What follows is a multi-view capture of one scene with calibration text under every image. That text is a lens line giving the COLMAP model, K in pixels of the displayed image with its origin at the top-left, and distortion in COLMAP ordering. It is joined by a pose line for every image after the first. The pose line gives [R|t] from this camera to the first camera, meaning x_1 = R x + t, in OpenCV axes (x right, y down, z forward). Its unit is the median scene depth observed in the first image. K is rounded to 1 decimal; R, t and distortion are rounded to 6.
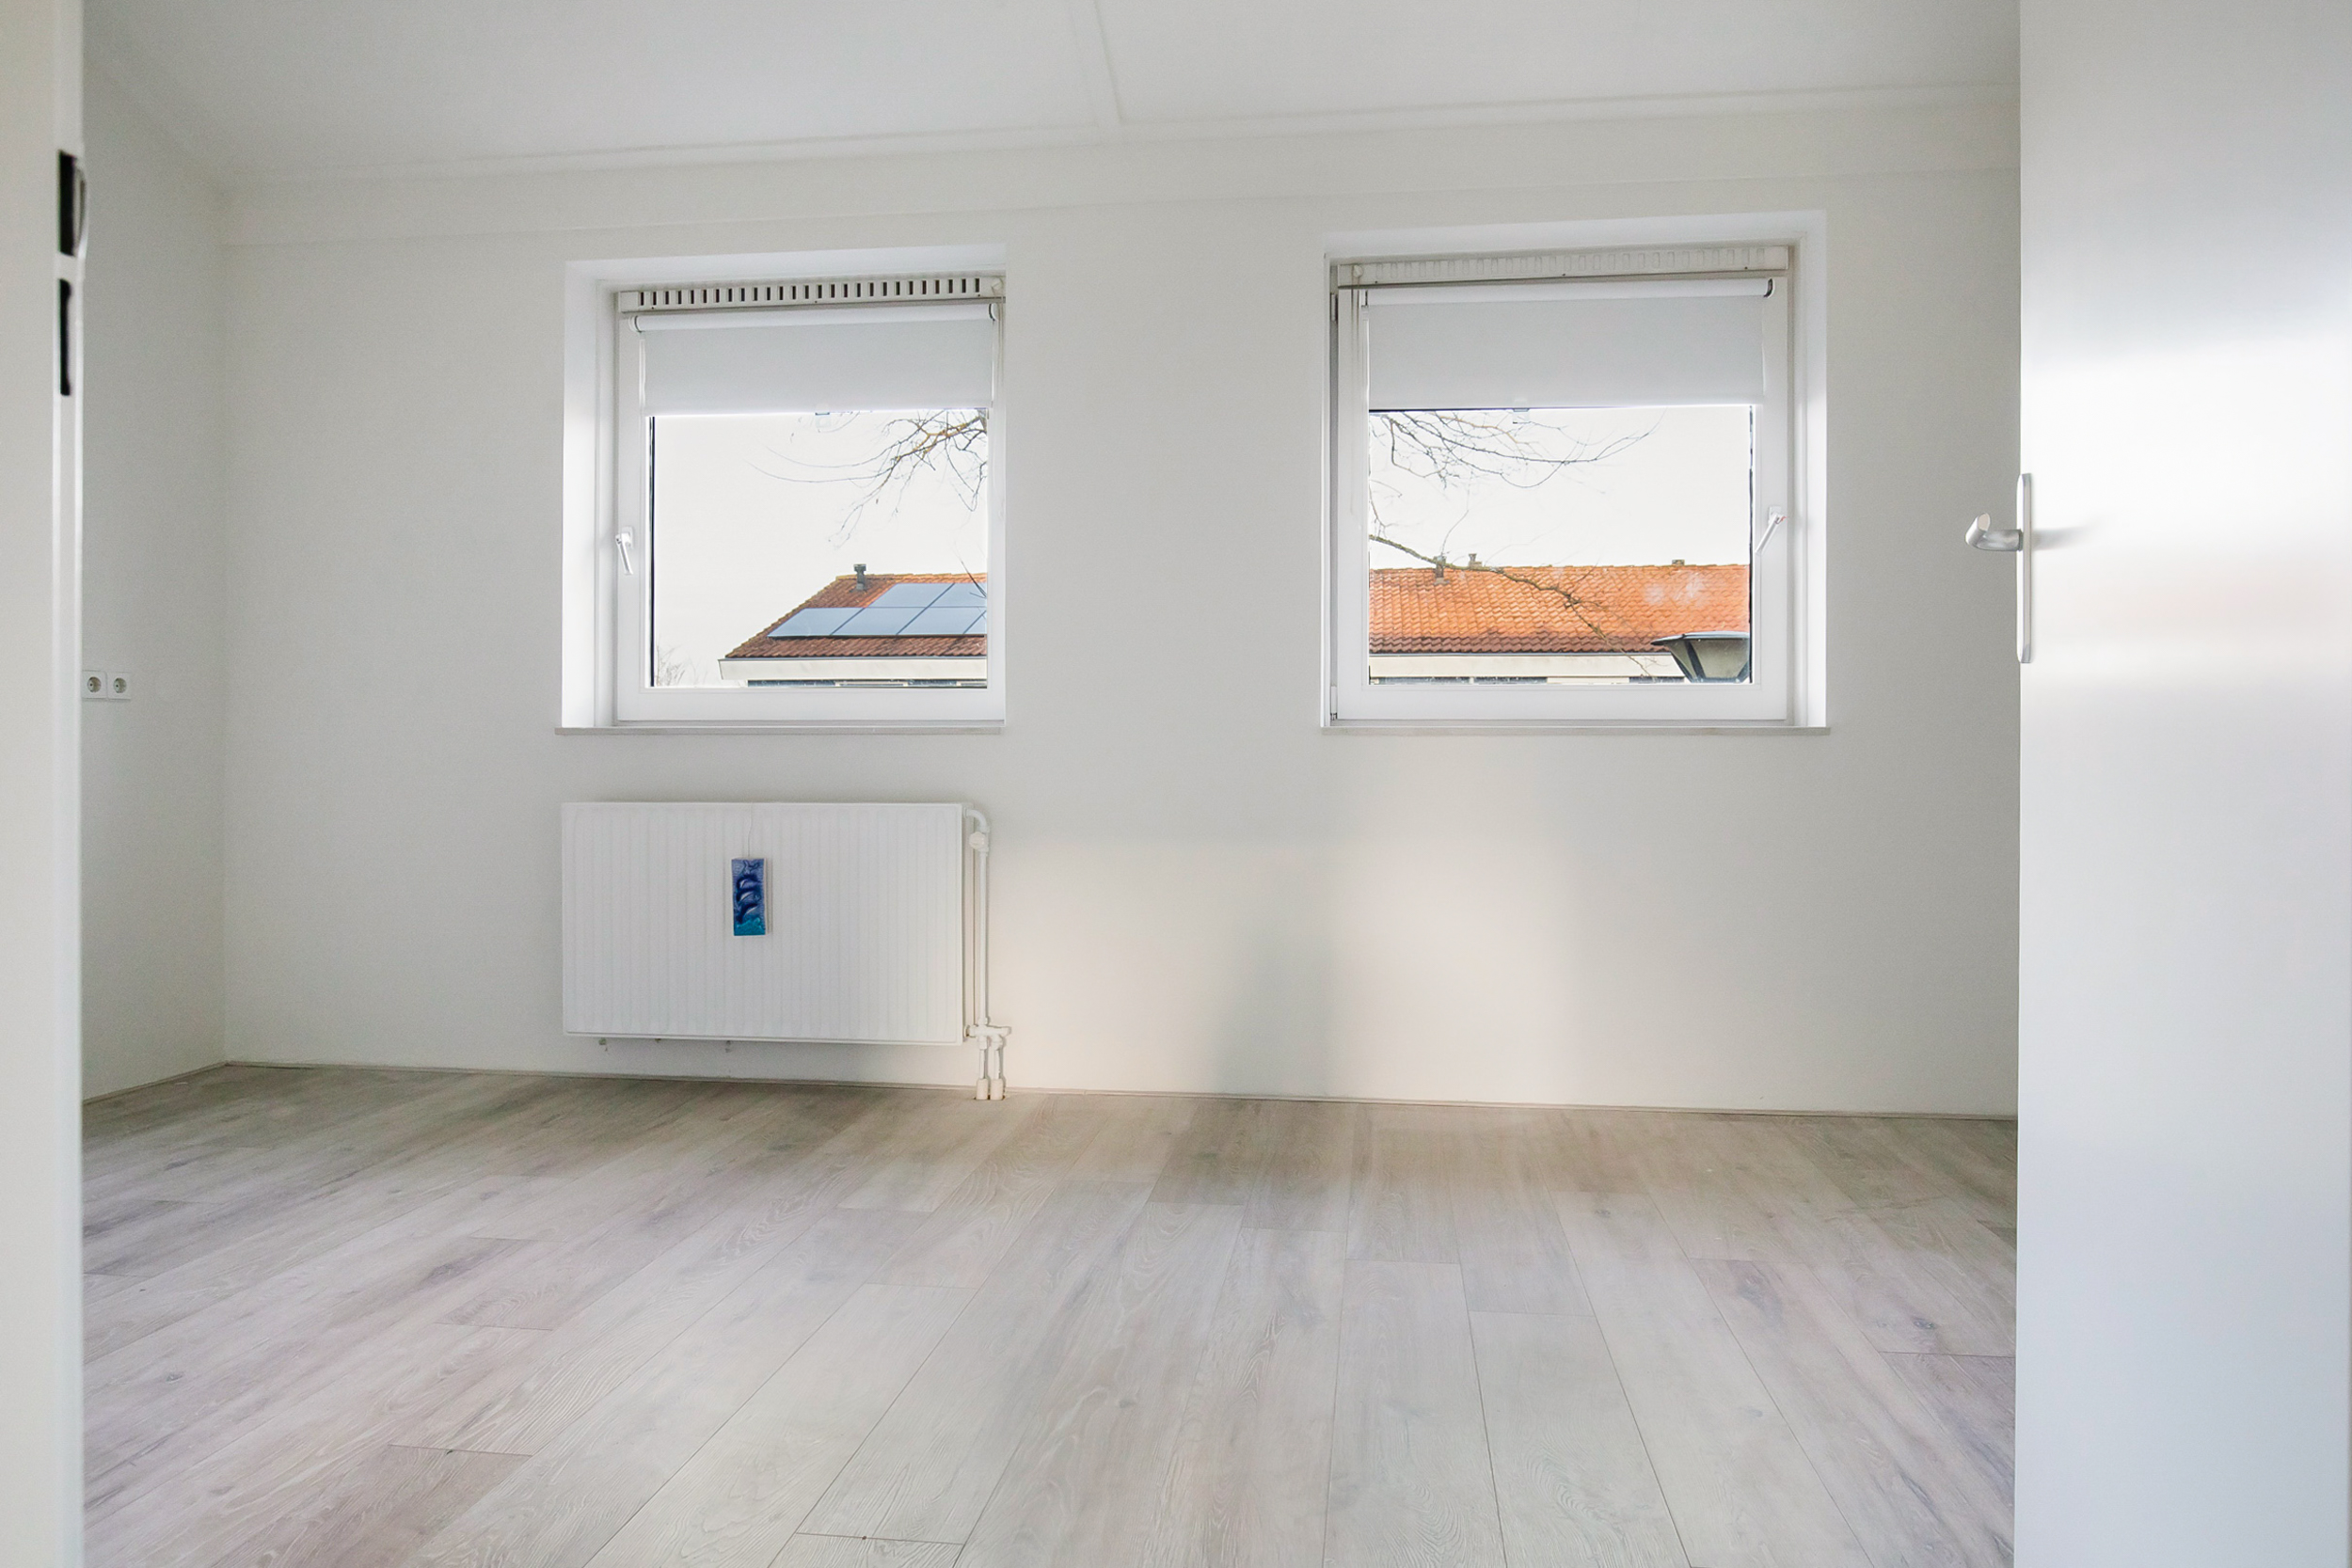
lens RADIAL K [[1444.8, 0, 1164.8], [0, 1444.8, 763.1], [0, 0, 1]] dist [0.000940, 0.001326]
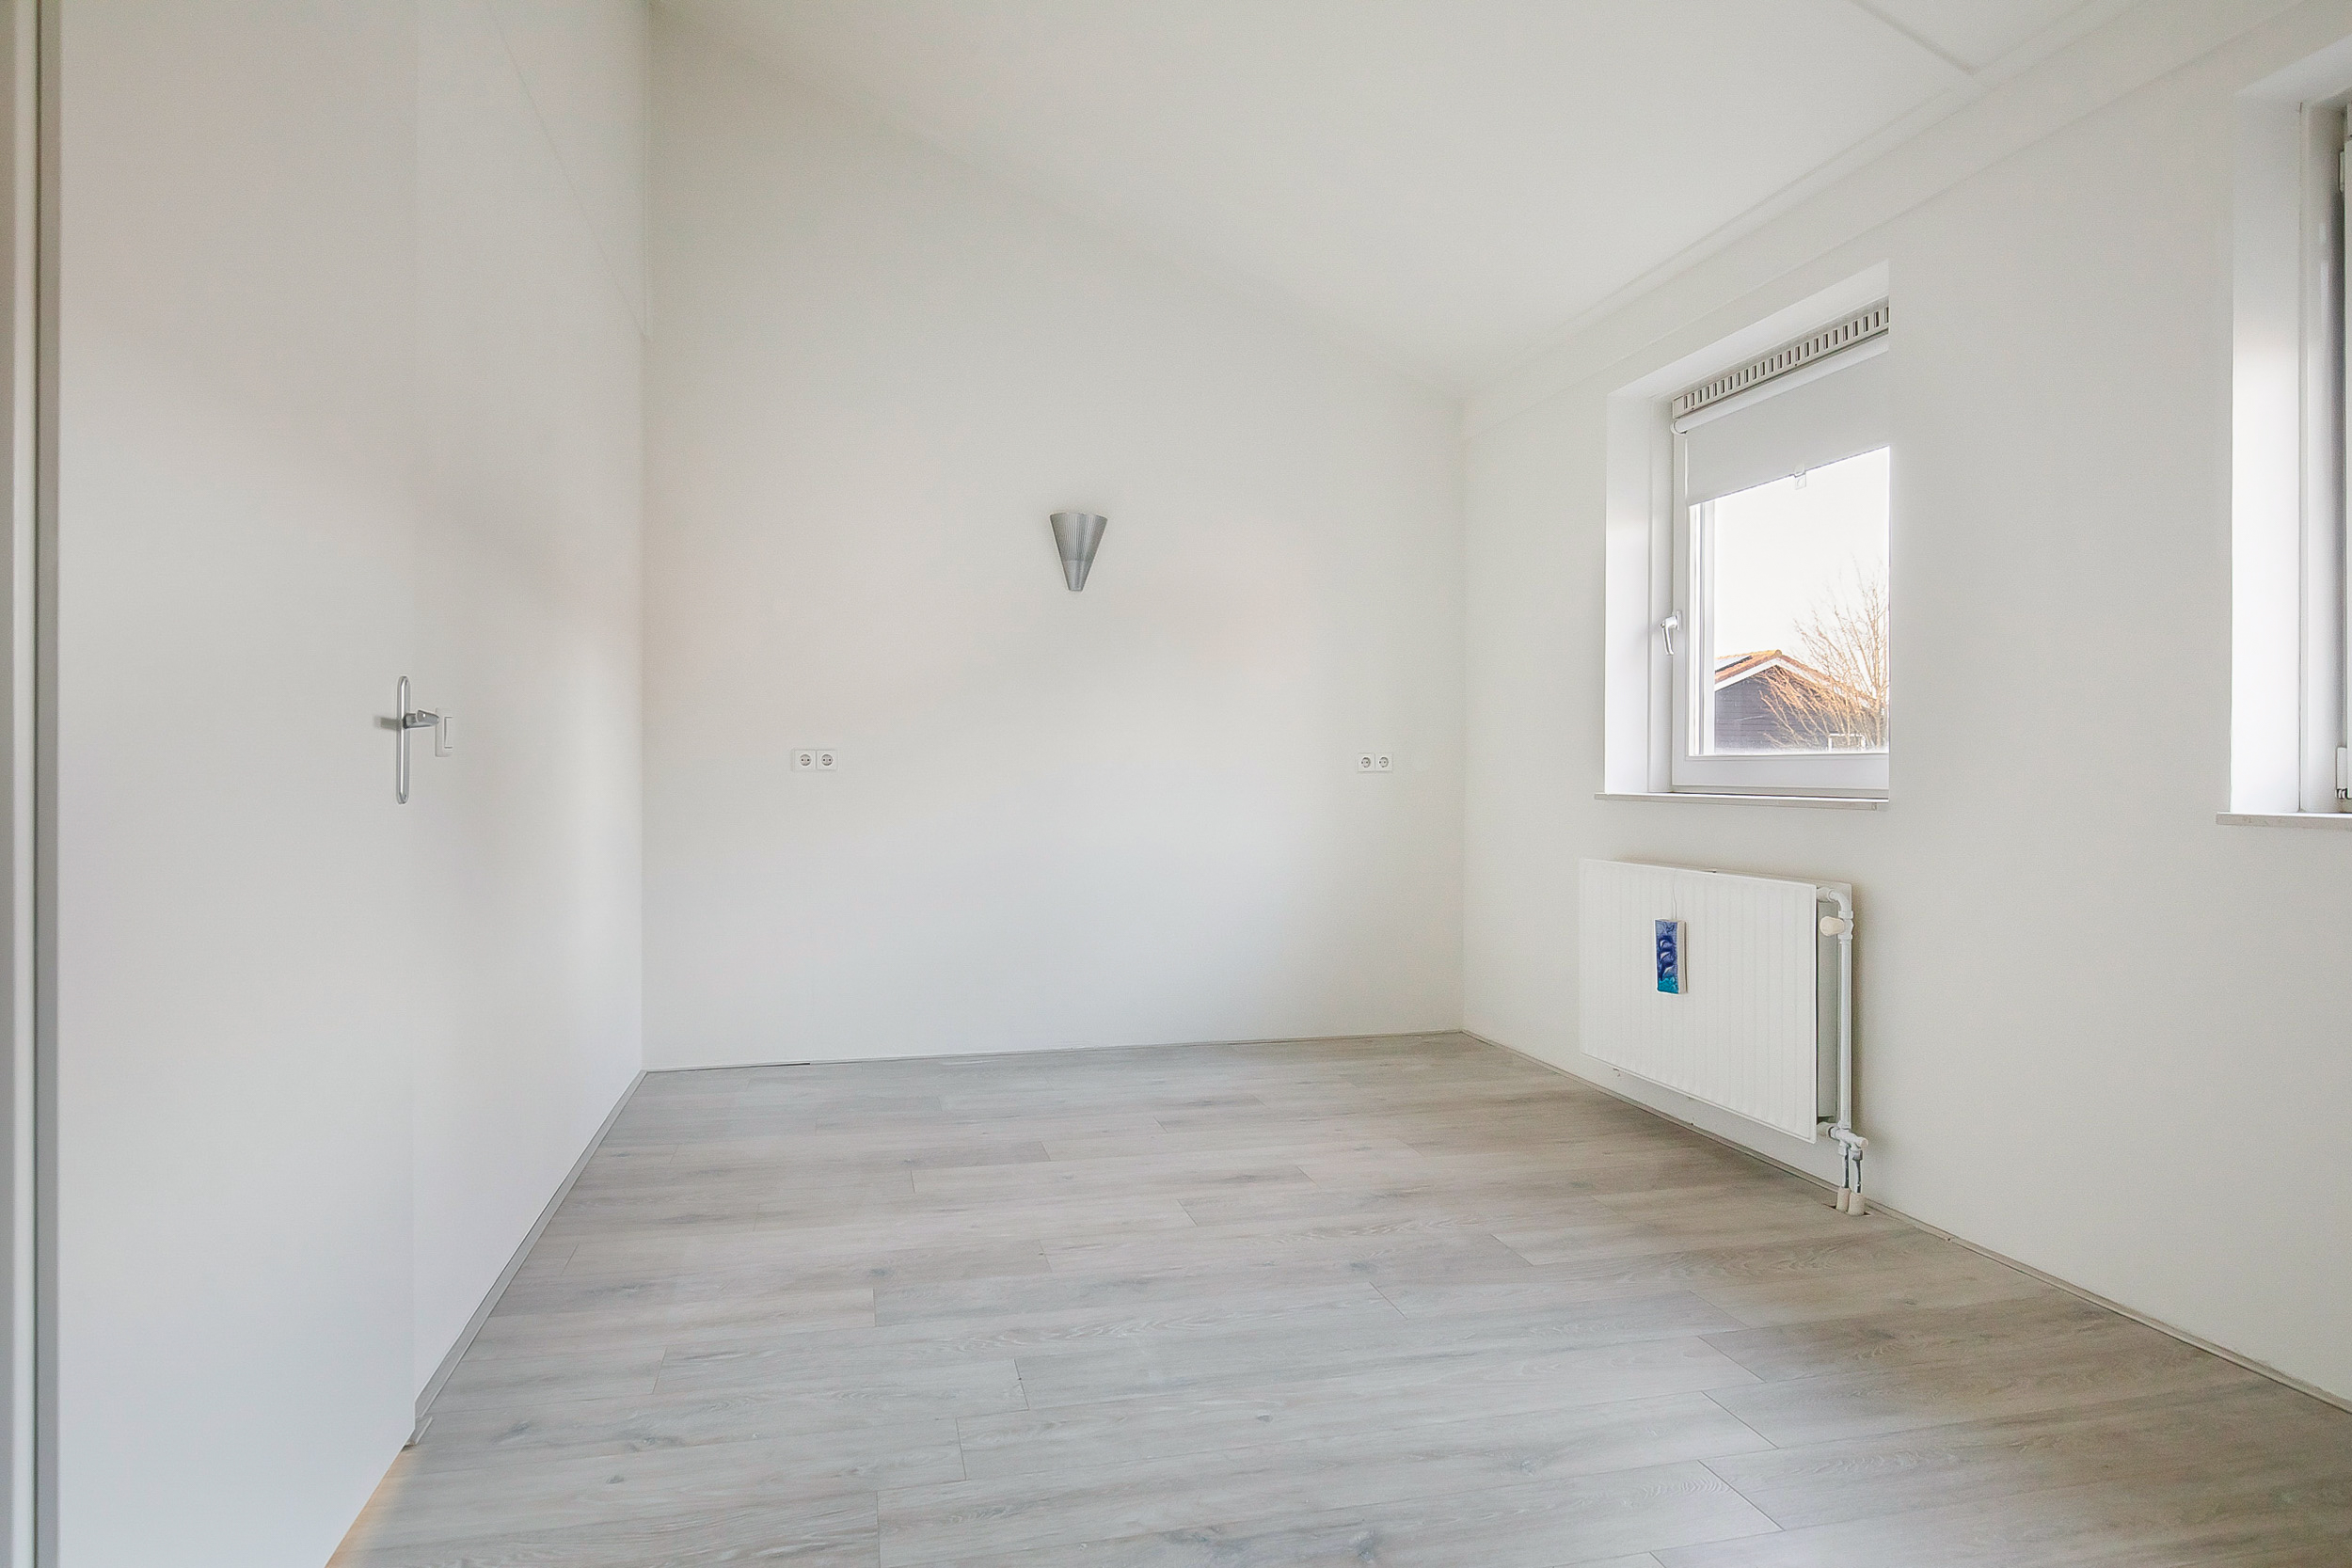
lens RADIAL K [[1389.7, 0, 1167.3], [0, 1389.7, 775.2], [0, 0, 1]] dist [-0.006705, 0.001594]
pose [[0.347355, 0.002897, -0.937729, 0.618769], [-0.002450, 0.999995, 0.002182, -0.048596], [0.937730, 0.001540, 0.347361, 0.333700]]
